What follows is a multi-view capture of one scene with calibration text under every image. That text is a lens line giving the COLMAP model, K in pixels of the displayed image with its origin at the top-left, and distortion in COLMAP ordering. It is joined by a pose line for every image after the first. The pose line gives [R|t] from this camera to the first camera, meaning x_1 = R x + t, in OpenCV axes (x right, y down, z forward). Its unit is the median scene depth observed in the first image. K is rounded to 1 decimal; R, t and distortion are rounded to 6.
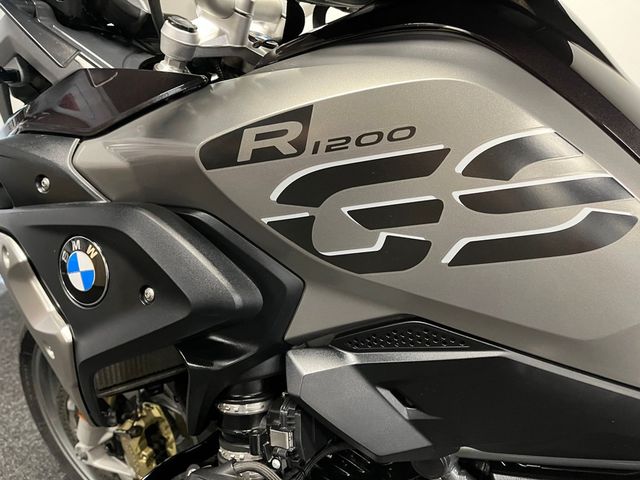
lens RADIAL K [[489.6, 0, 320.0], [0, 489.6, 240.0], [0, 0, 1]] dist [0.092967, -0.136702]
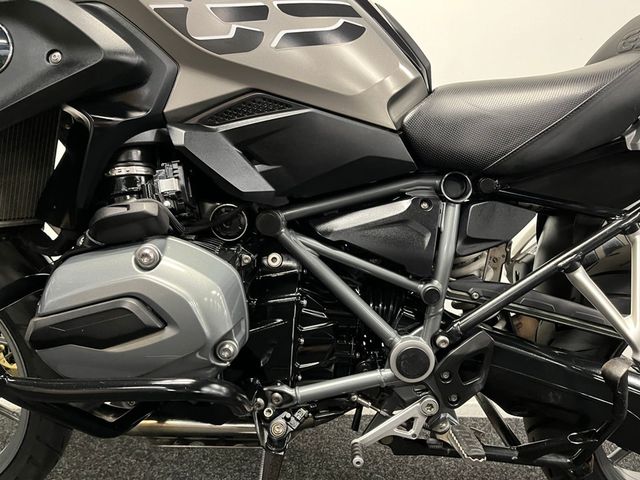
lens RADIAL K [[489.6, 0, 320.0], [0, 489.6, 240.0], [0, 0, 1]] dist [0.092967, -0.136702]
pose [[0.859788, -0.055510, 0.507625, -0.442779], [0.138516, 0.982156, -0.127209, 0.835980], [-0.491506, 0.179687, 0.852135, -0.328755]]
